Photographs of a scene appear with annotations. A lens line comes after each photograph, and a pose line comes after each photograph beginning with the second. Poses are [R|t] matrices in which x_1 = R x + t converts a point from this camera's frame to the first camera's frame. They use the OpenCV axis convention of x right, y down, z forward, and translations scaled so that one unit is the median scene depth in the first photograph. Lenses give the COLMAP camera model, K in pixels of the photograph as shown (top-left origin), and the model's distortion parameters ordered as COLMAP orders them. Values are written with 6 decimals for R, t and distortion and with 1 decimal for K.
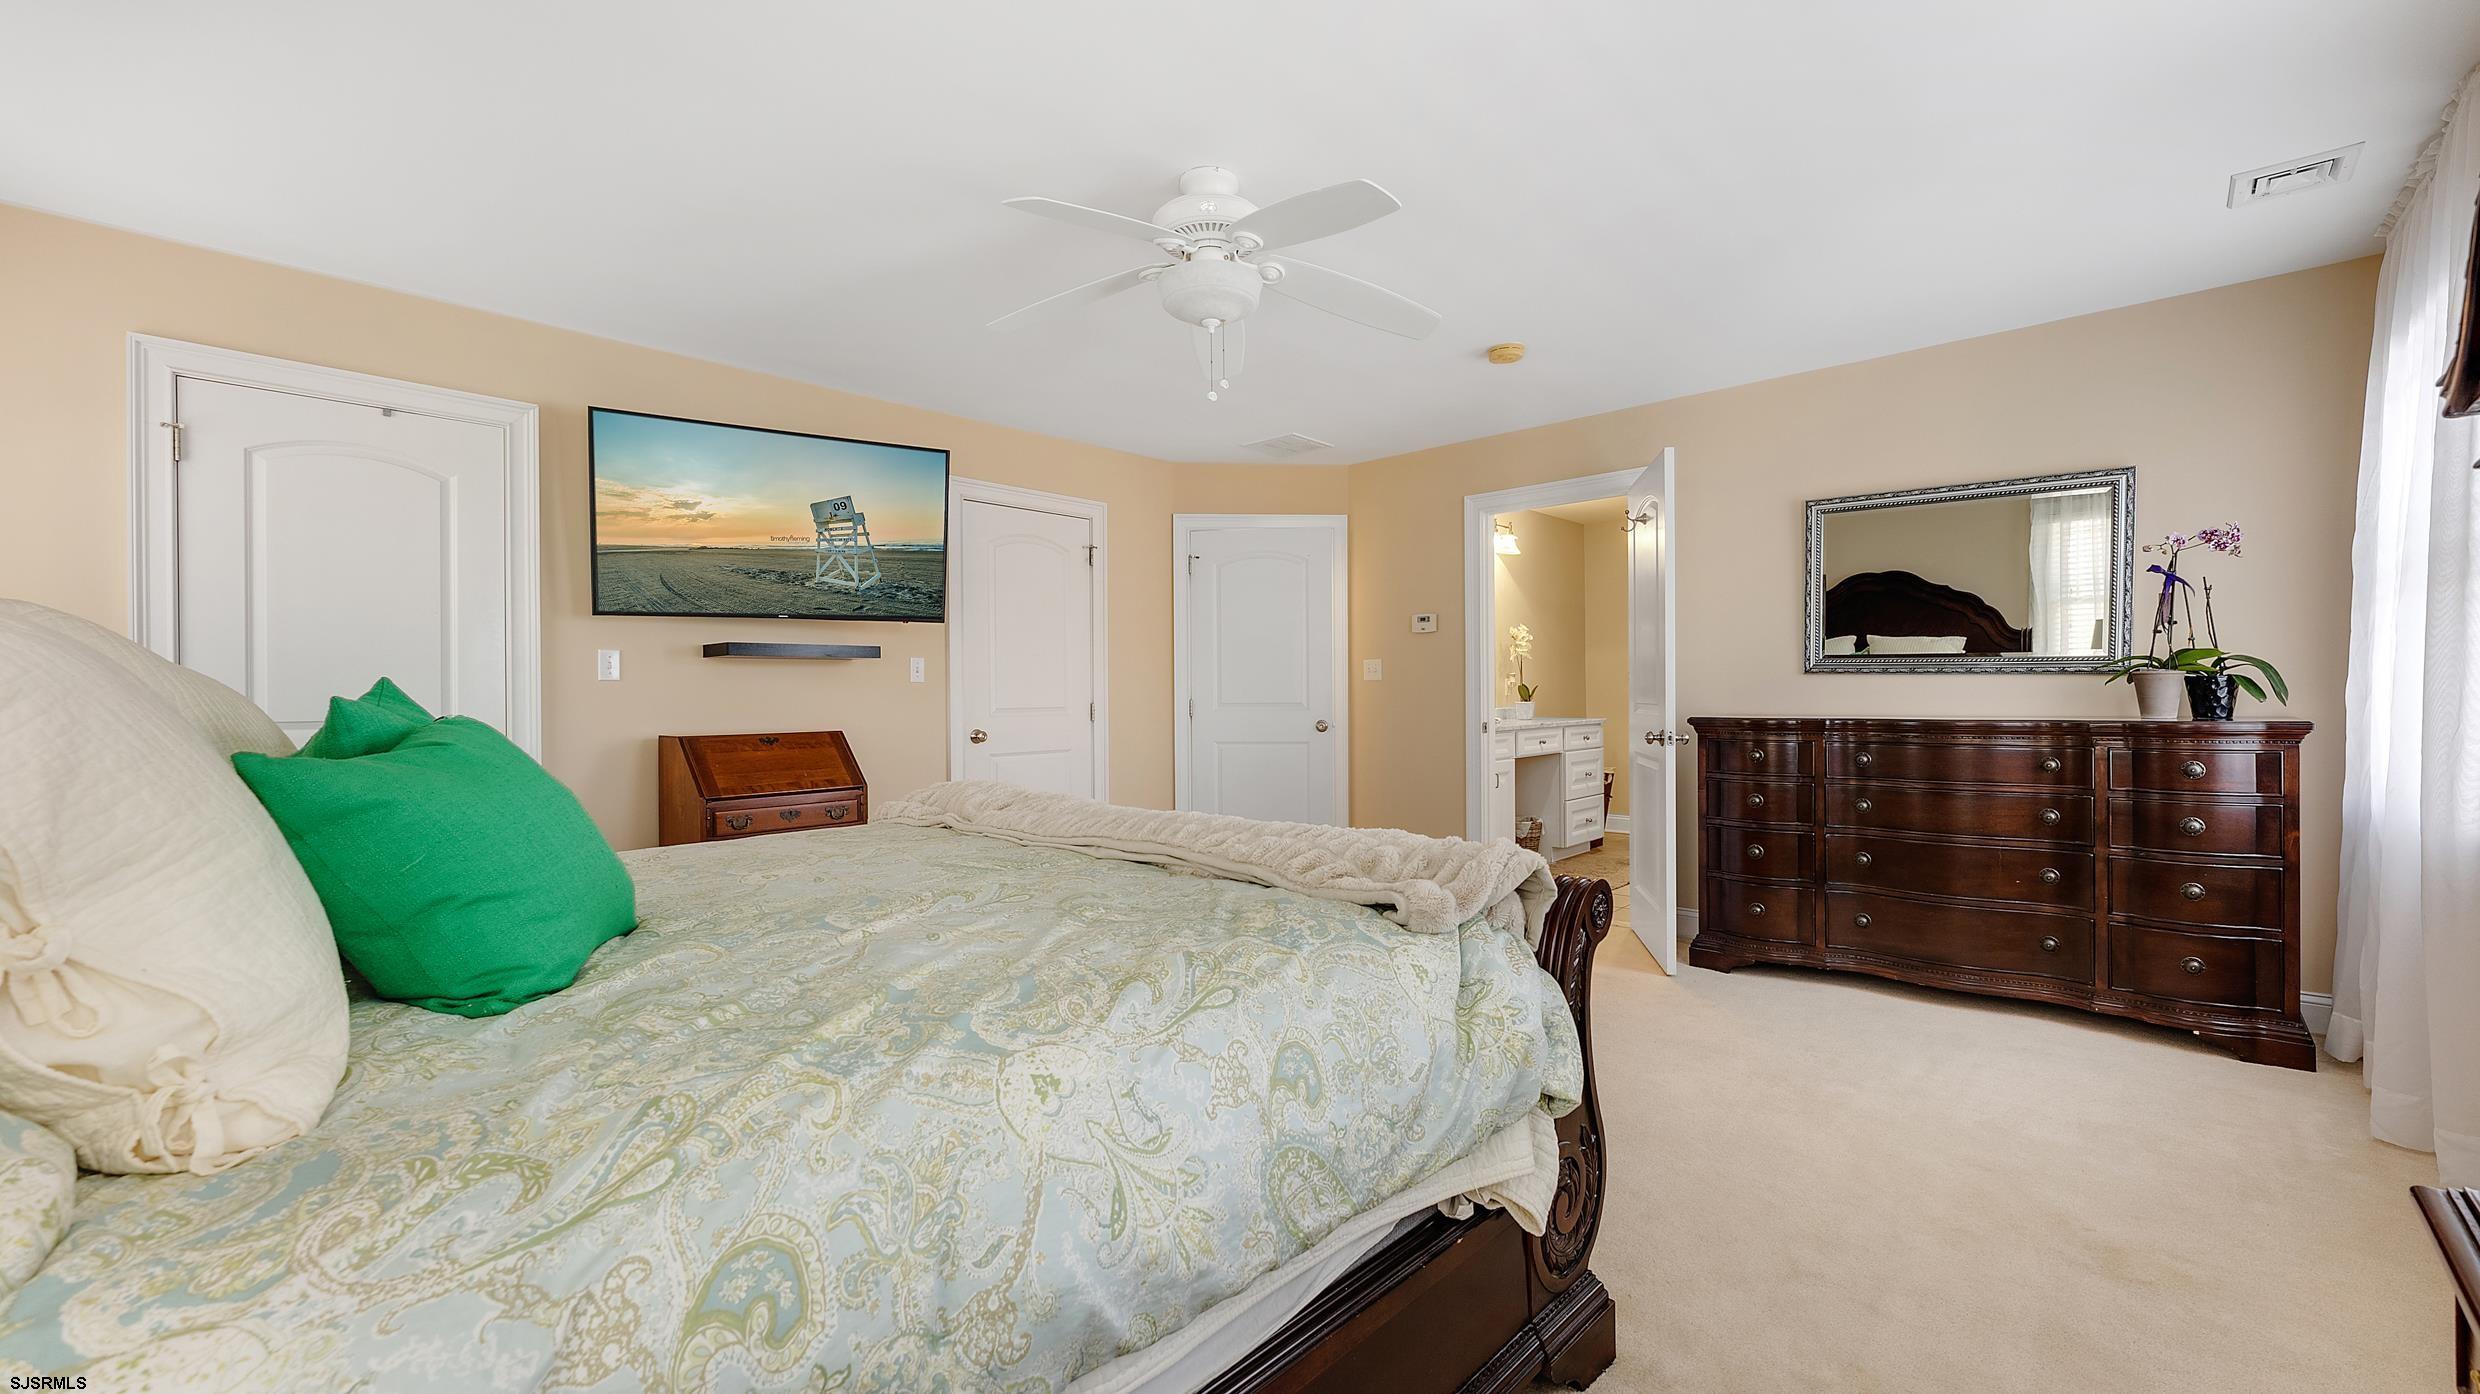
lens RADIAL K [[996.5, 0, 1241.5], [0, 996.5, 683.3], [0, 0, 1]] dist [-0.001843, -0.000260]
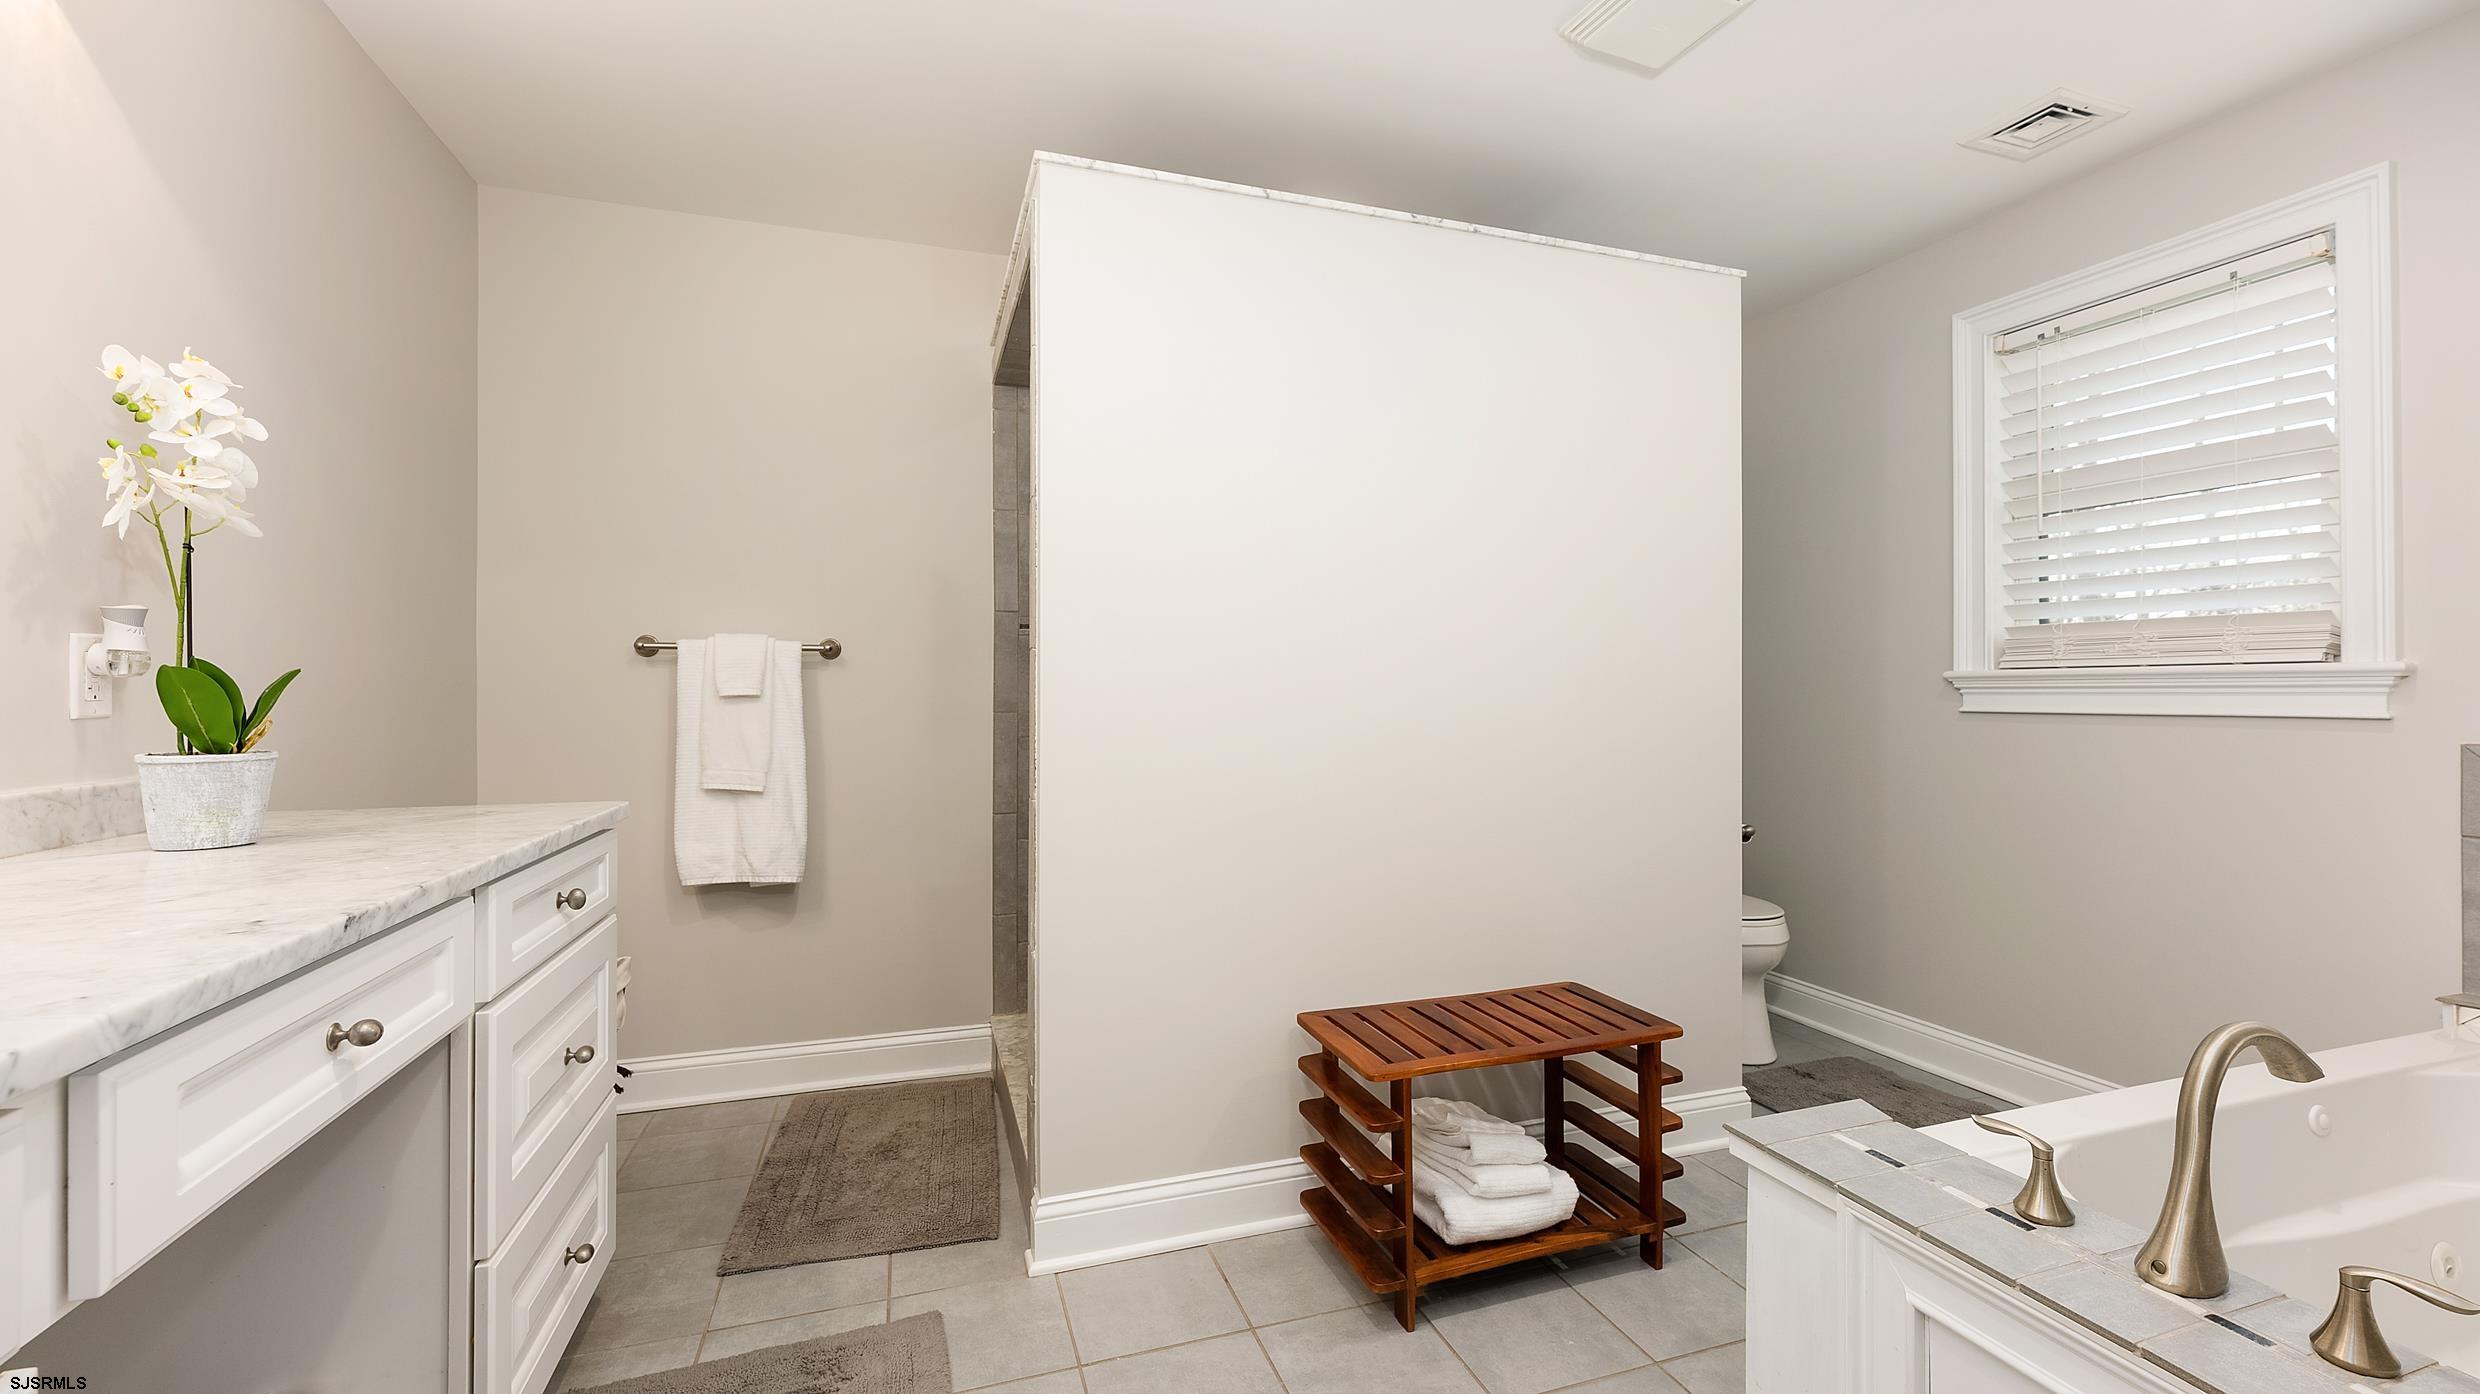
lens RADIAL K [[996.5, 0, 1241.5], [0, 996.5, 683.3], [0, 0, 1]] dist [-0.001843, -0.000260]
pose [[0.467190, 0.014760, 0.884034, 0.207841], [-0.012211, 0.999873, -0.010241, 0.004323], [-0.884072, -0.006010, 0.467311, 0.732642]]
